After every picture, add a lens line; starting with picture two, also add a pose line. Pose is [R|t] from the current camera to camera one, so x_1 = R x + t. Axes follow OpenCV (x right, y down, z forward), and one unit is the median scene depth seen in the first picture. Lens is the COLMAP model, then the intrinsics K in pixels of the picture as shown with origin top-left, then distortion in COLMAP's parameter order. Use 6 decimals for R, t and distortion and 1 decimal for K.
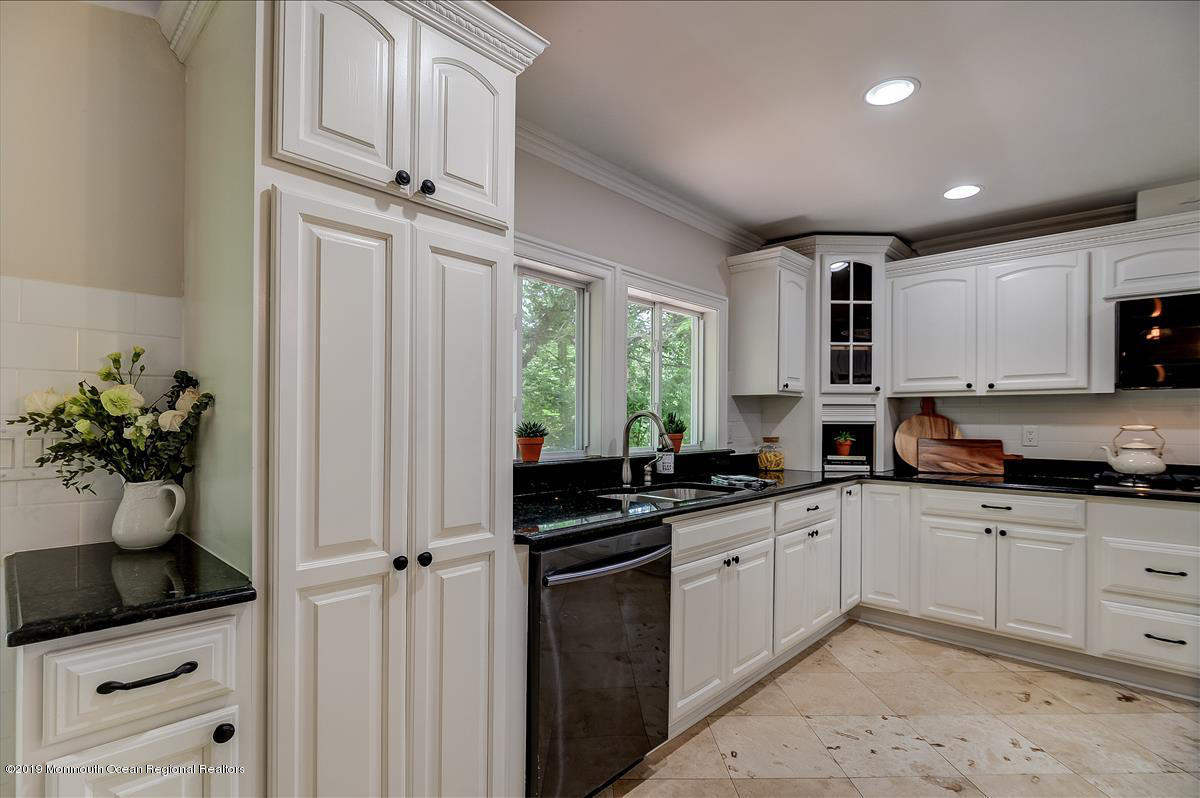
lens RADIAL K [[578.7, 0, 598.3], [0, 578.7, 422.4], [0, 0, 1]] dist [-0.001115, -0.000427]
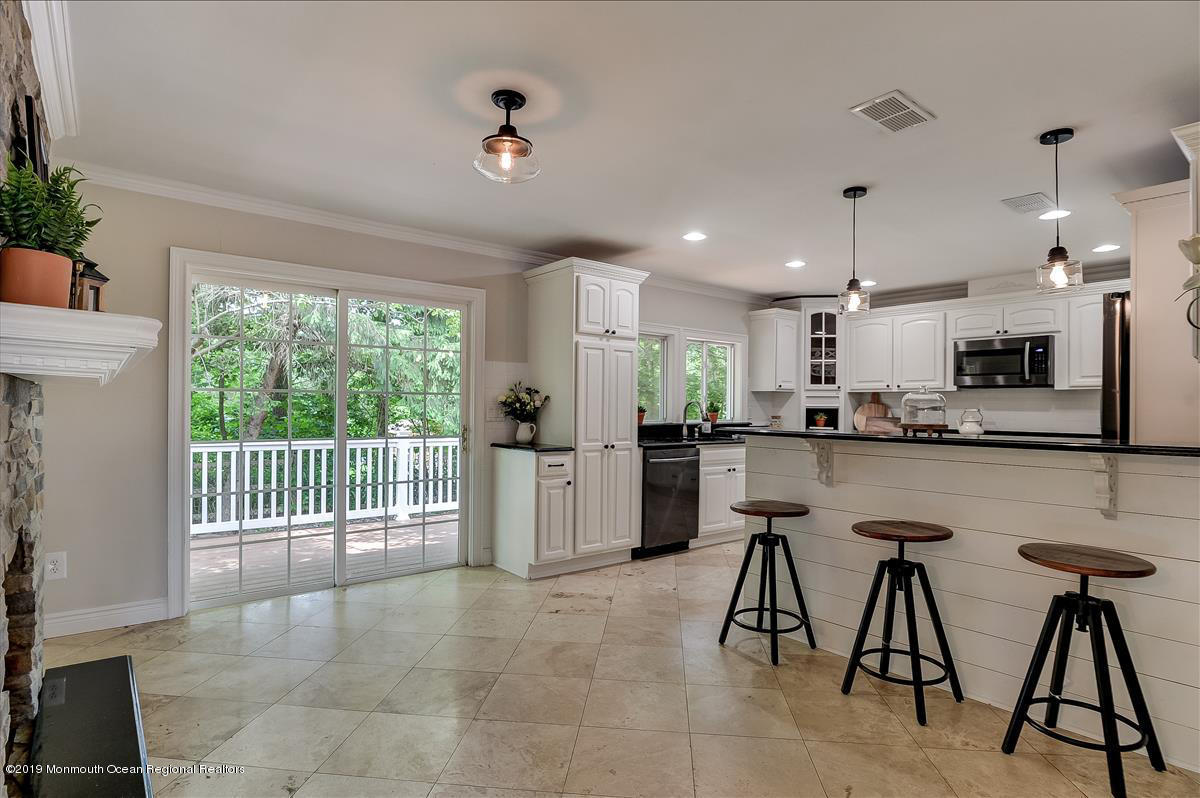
lens RADIAL K [[628.0, 0, 598.6], [0, 628.0, 405.3], [0, 0, 1]] dist [-0.005527, -0.000819]
pose [[0.990420, 0.002944, -0.138057, 0.046411], [-0.004055, 0.999962, -0.007769, 0.013735], [0.138028, 0.008254, 0.990394, -1.069662]]
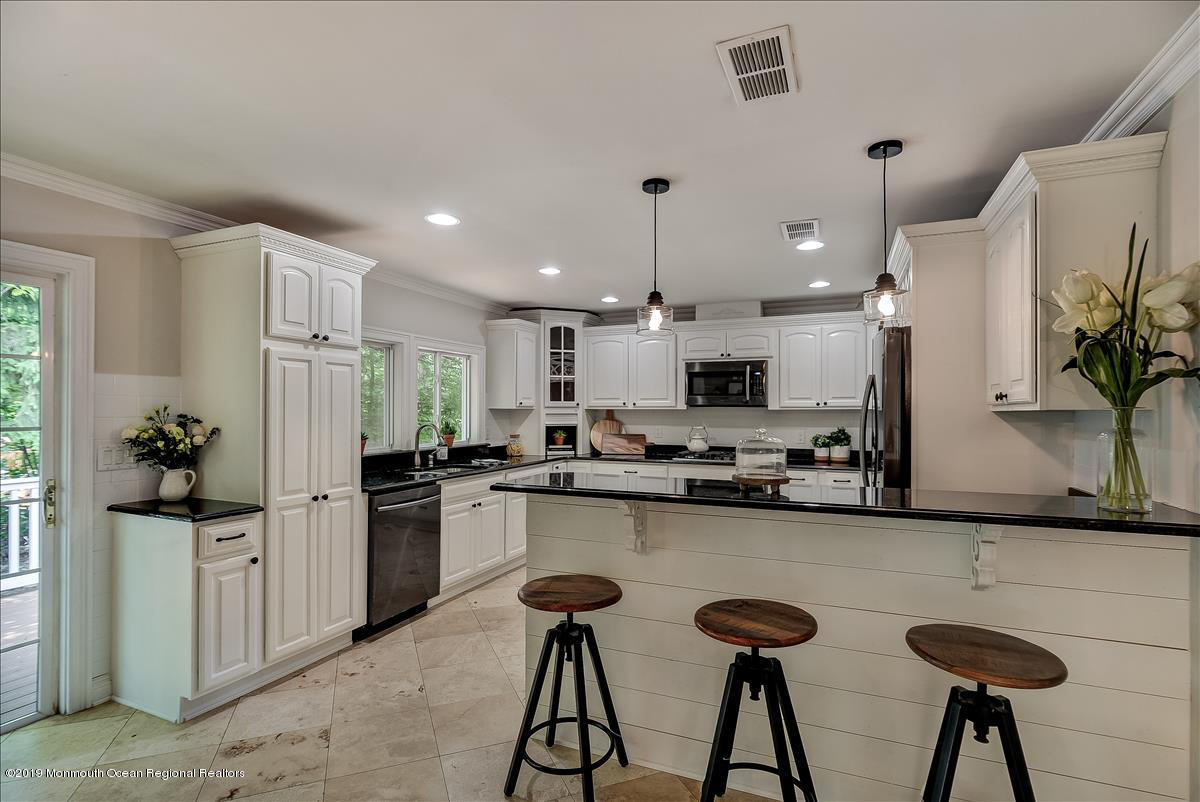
lens RADIAL K [[583.9, 0, 602.6], [0, 583.9, 408.1], [0, 0, 1]] dist [0.006134, 0.000128]
pose [[0.939433, -0.002736, 0.342721, -0.023791], [0.004668, 0.999978, -0.004811, -0.045539], [-0.342700, 0.006120, 0.939425, -0.683987]]
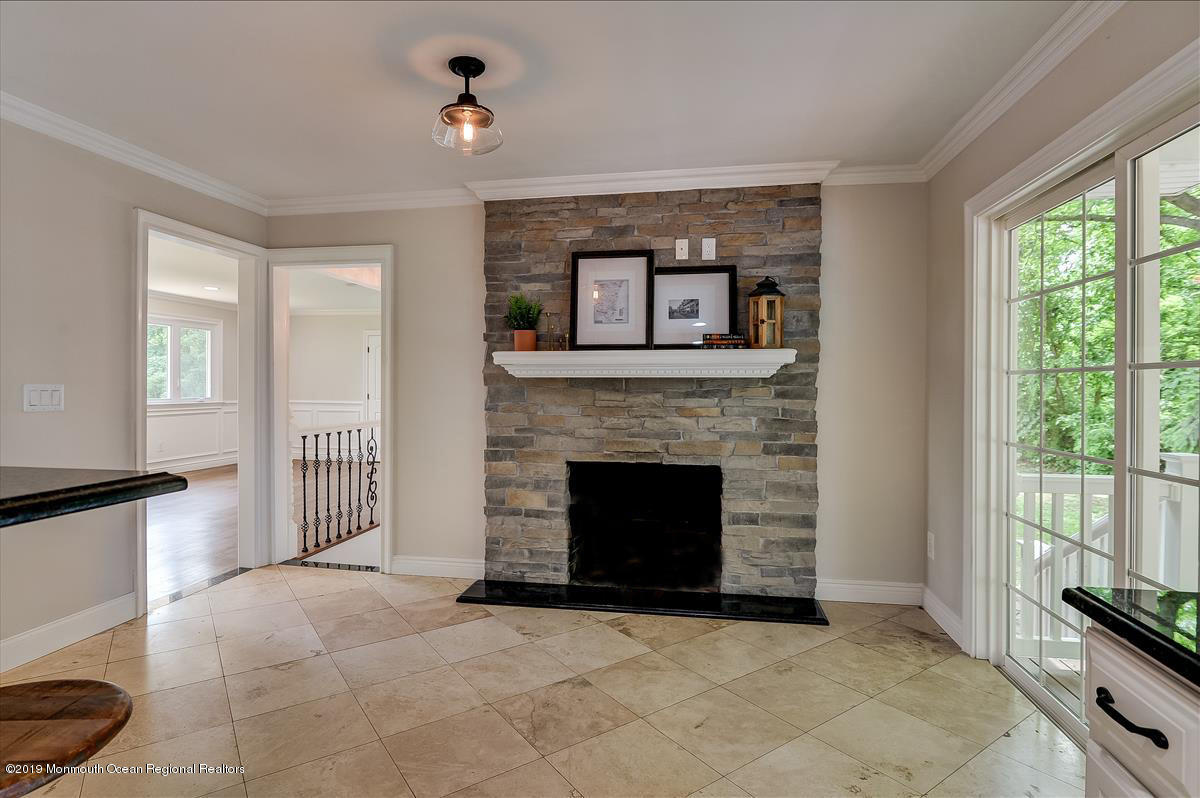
lens RADIAL K [[628.0, 0, 598.6], [0, 628.0, 405.3], [0, 0, 1]] dist [-0.005527, -0.000819]
pose [[-0.839560, 0.007734, -0.543211, 0.097655], [-0.011745, 0.999407, 0.032381, -0.000860], [0.543139, 0.033565, -0.838971, 0.417053]]
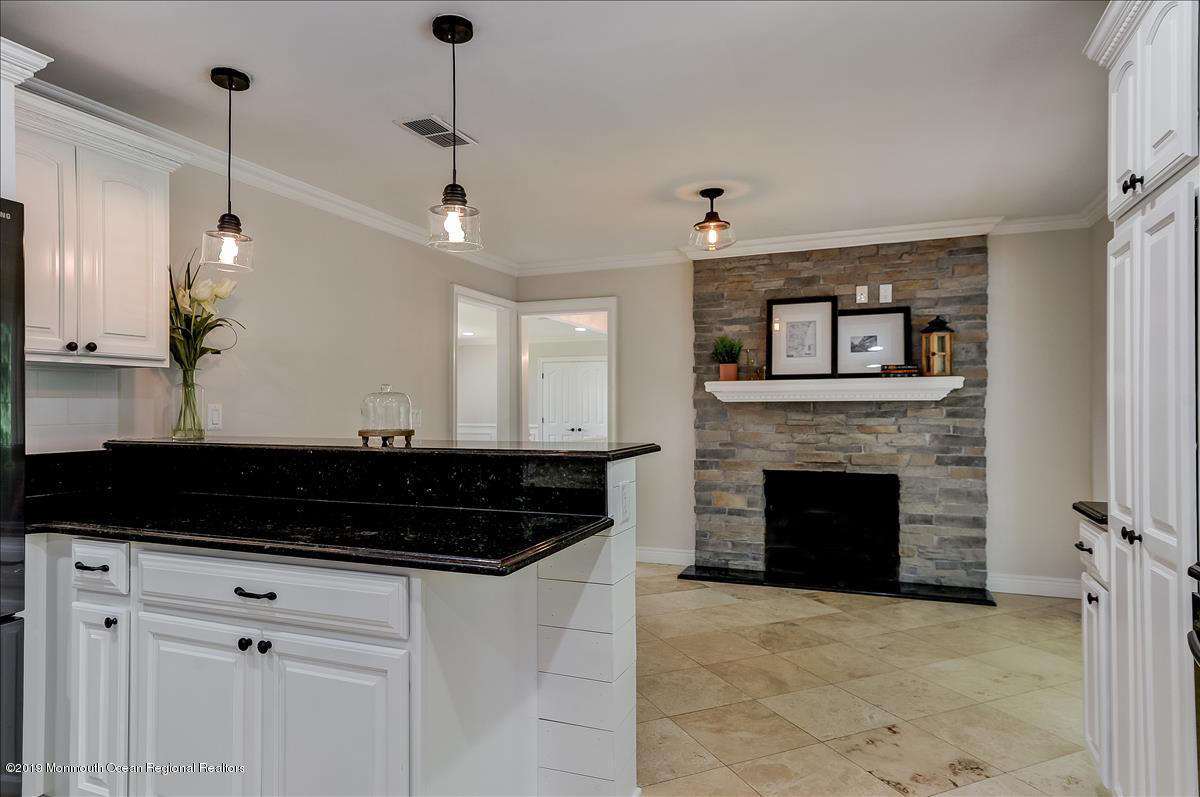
lens RADIAL K [[701.6, 0, 603.2], [0, 701.6, 413.6], [0, 0, 1]] dist [0.019531, 0.000094]
pose [[-0.933163, -0.001689, -0.359451, 0.450196], [-0.005357, 0.999943, 0.009208, 0.000981], [0.359415, 0.010518, -0.933119, 0.790549]]
